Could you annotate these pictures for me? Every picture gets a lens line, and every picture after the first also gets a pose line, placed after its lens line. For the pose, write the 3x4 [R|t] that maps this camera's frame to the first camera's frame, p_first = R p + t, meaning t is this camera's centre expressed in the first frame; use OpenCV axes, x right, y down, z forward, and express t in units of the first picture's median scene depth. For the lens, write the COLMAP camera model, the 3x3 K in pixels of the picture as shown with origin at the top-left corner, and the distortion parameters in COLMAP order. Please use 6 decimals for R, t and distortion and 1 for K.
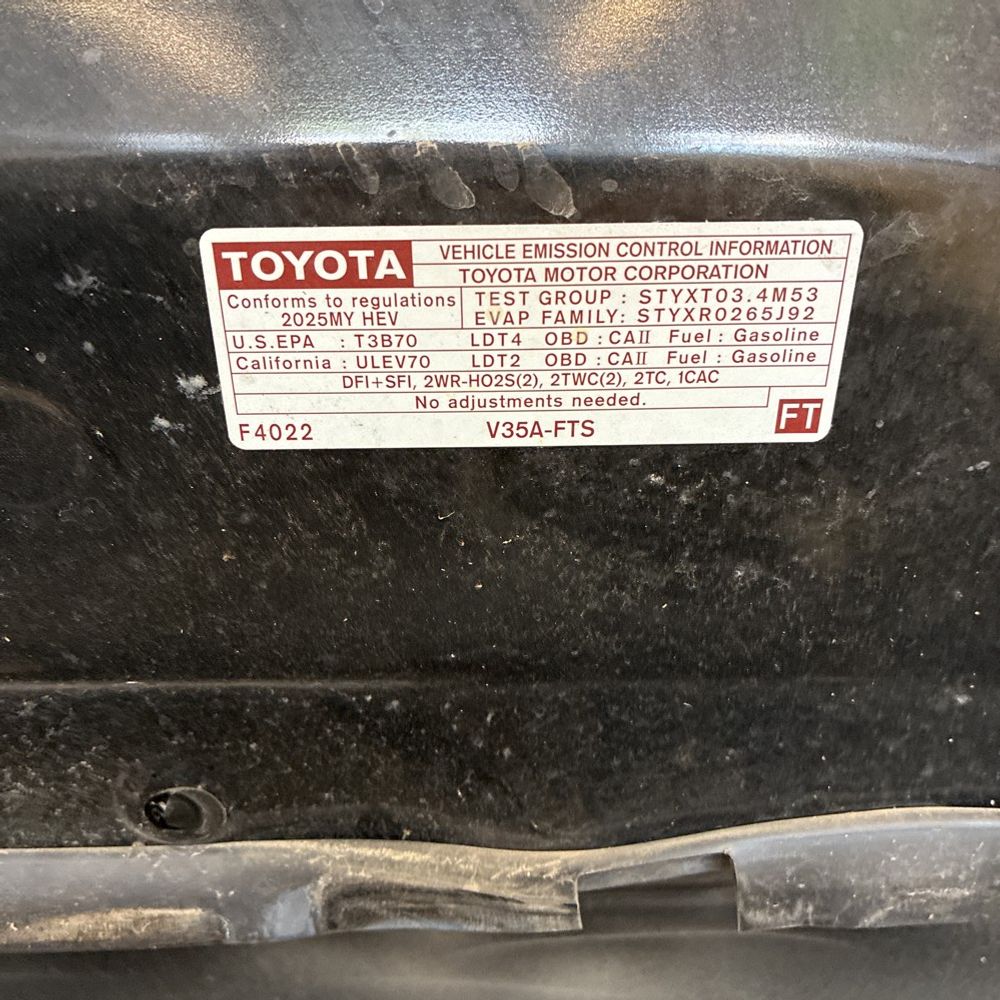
lens RADIAL K [[1011.5, 0, 484.9], [0, 1011.5, 504.8], [0, 0, 1]] dist [0.006021, 0.014511]
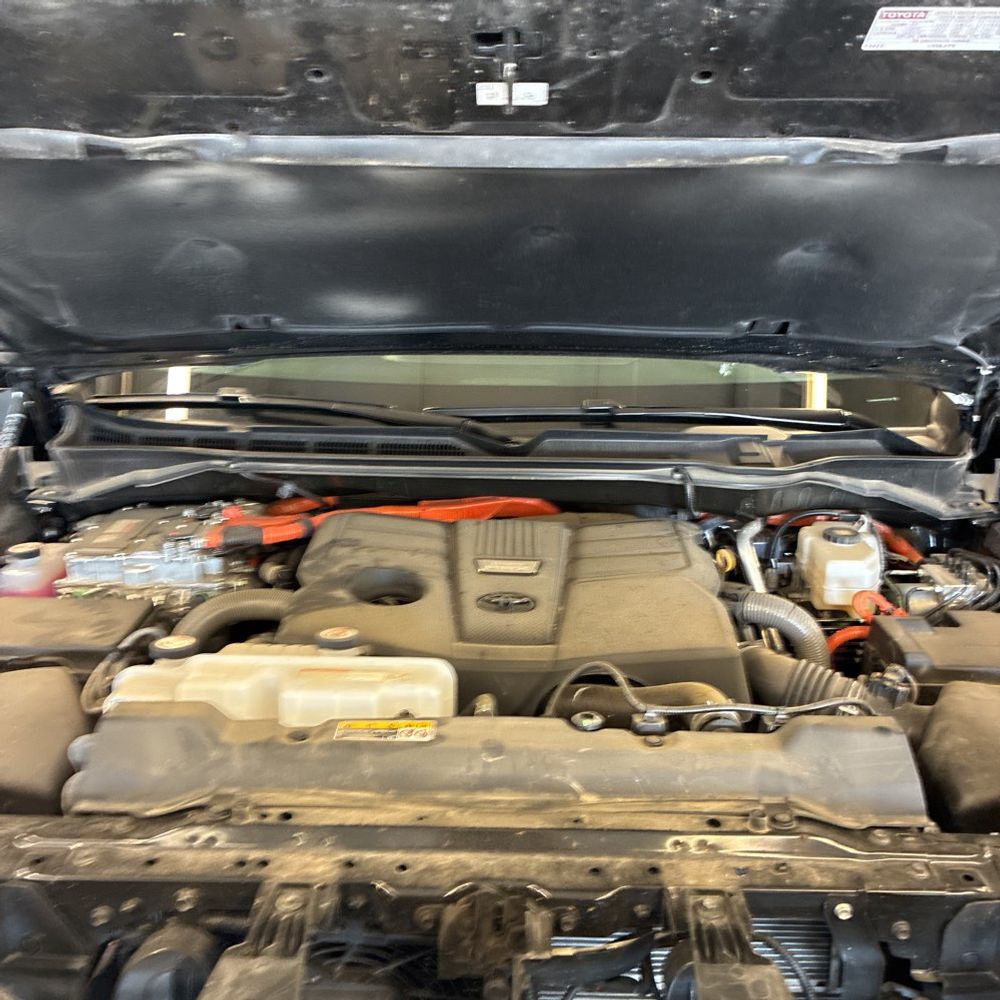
lens RADIAL K [[1011.5, 0, 484.9], [0, 1011.5, 504.8], [0, 0, 1]] dist [0.006021, 0.014511]
pose [[0.998950, 0.029138, -0.035358, -1.251612], [0.002493, 0.736012, 0.676963, -1.178908], [0.045749, -0.676341, 0.735167, -2.641970]]
